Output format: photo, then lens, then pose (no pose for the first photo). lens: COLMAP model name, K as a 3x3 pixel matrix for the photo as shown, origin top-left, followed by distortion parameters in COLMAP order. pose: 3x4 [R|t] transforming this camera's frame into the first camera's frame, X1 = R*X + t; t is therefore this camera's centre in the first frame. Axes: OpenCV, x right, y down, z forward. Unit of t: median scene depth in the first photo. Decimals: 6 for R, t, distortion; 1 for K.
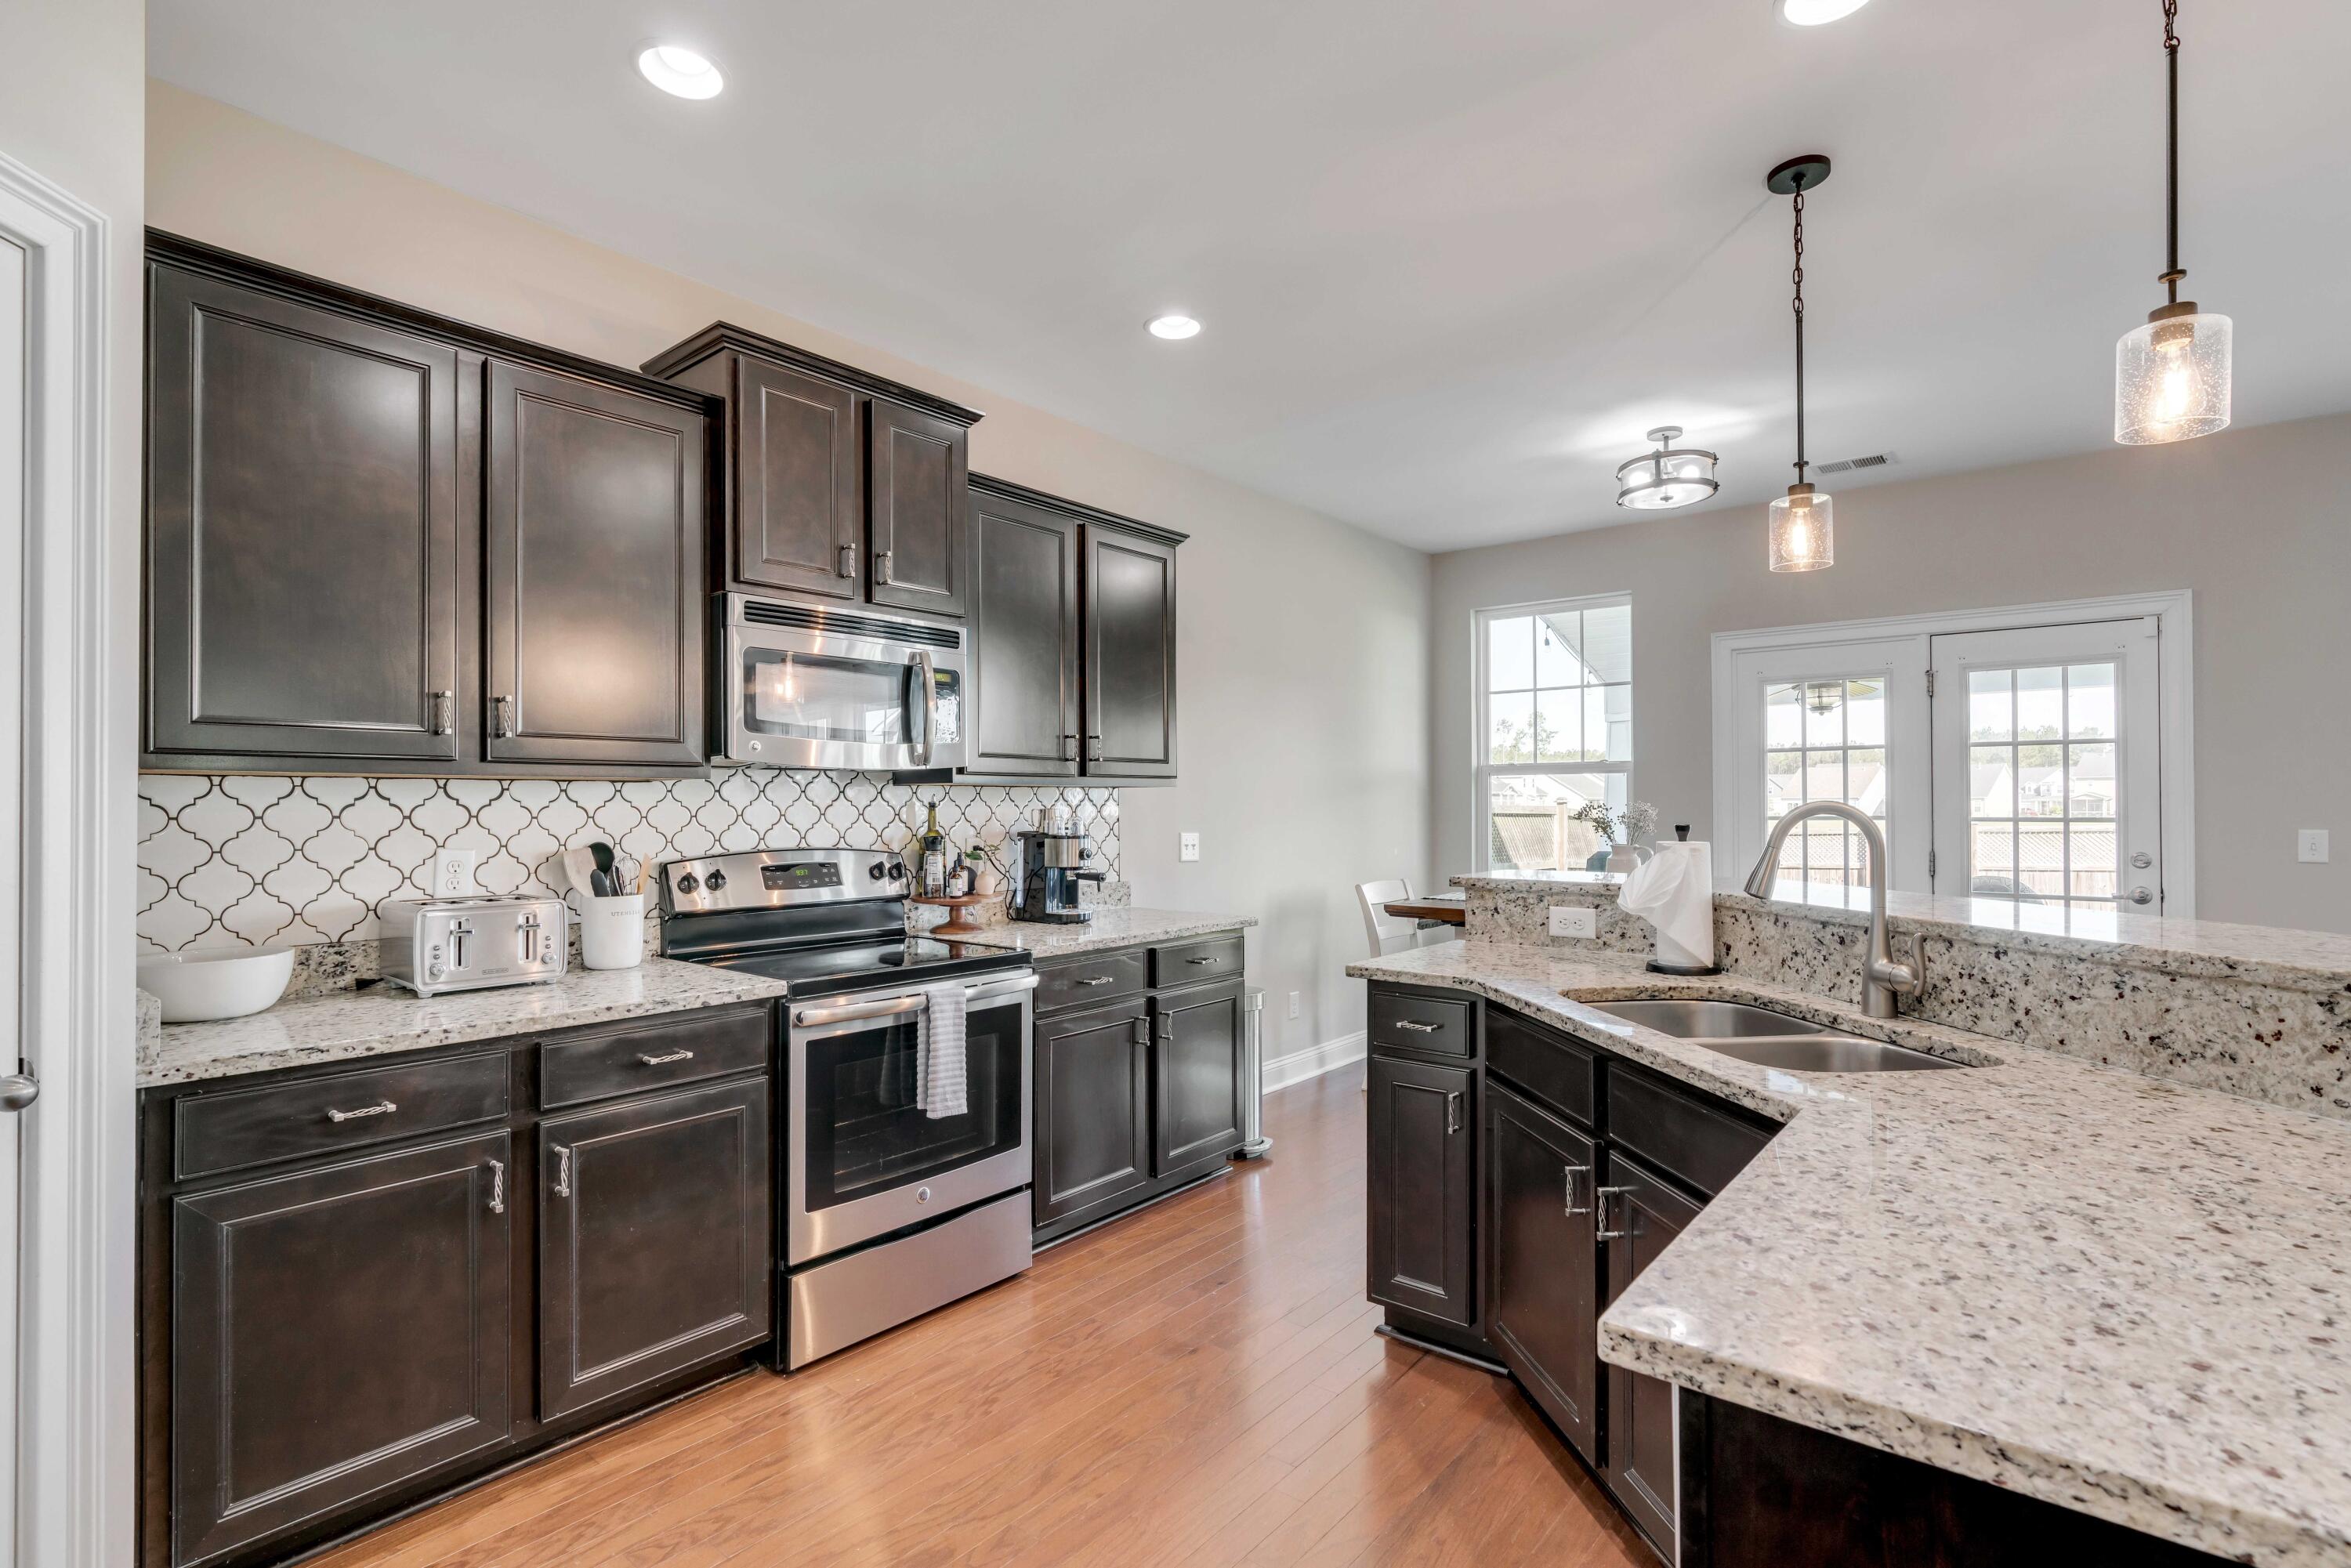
lens RADIAL K [[1115.0, 0, 1167.2], [0, 1115.0, 795.1], [0, 0, 1]] dist [-0.001433, 0.000649]
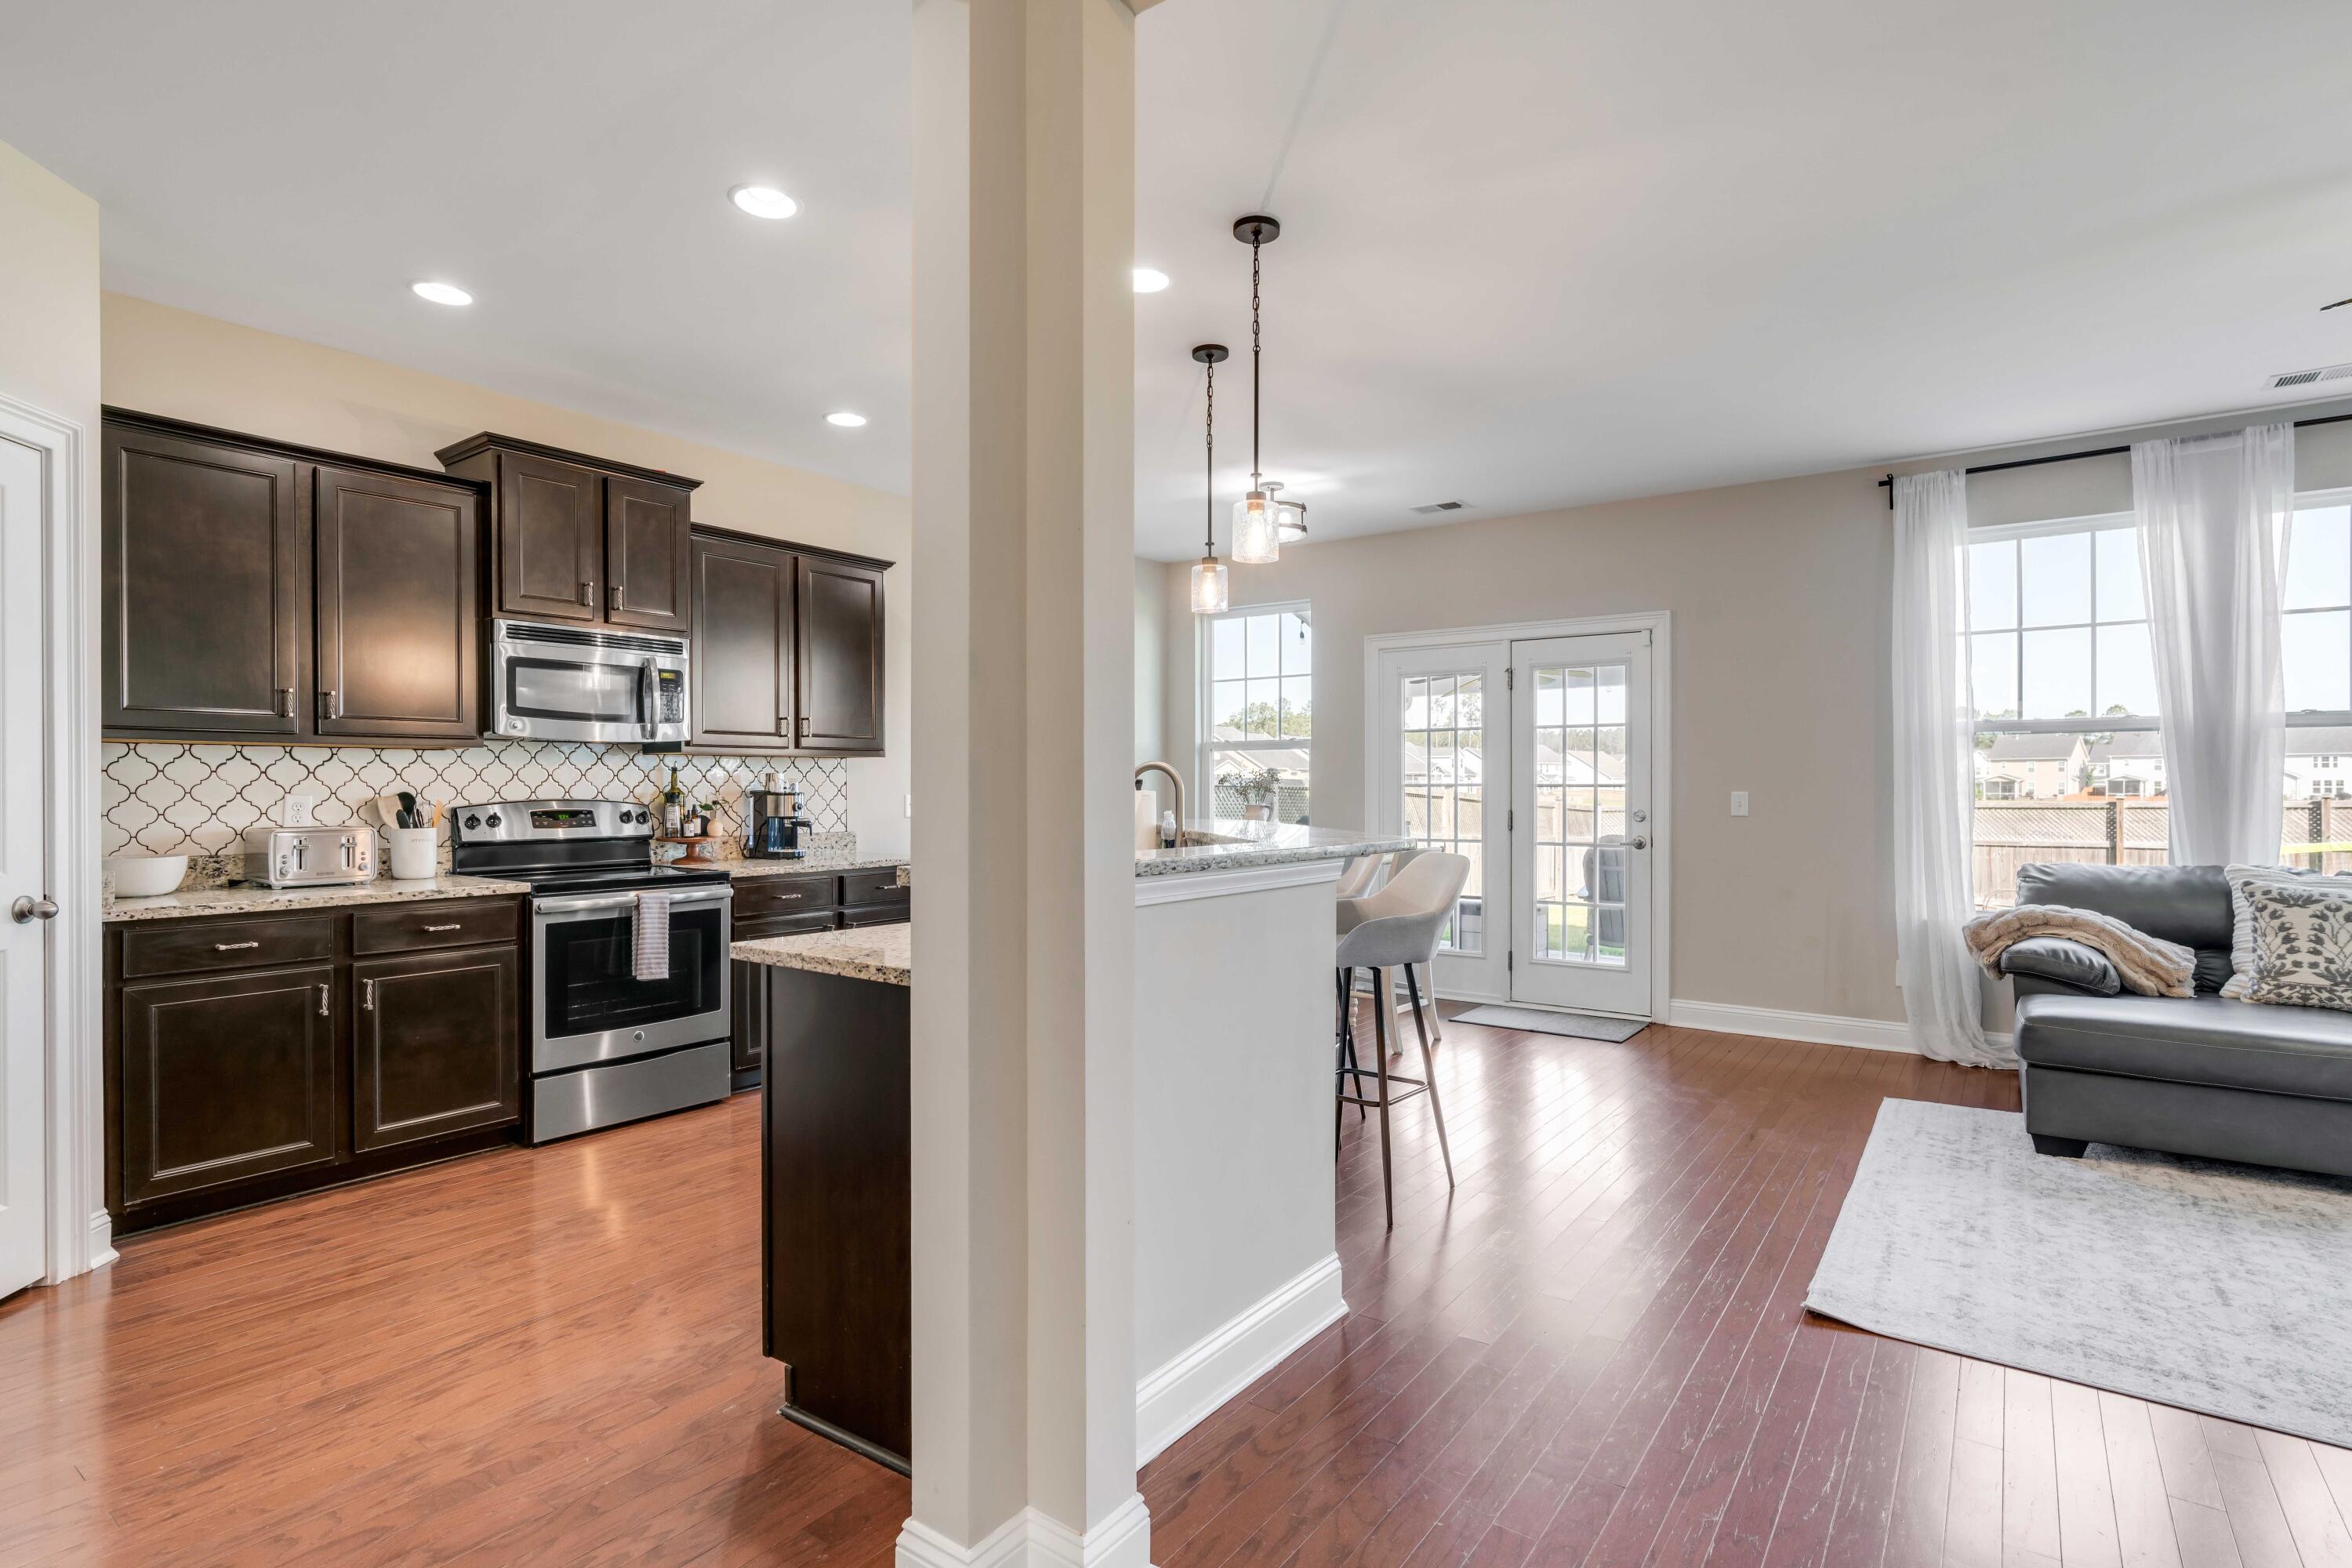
lens RADIAL K [[1168.1, 0, 1168.3], [0, 1168.1, 790.5], [0, 0, 1]] dist [-0.001383, 0.001130]
pose [[0.998133, 0.001143, 0.061071, 0.386399], [-0.001926, 0.999917, 0.012761, 0.020287], [-0.061051, -0.012855, 0.998052, -0.567949]]
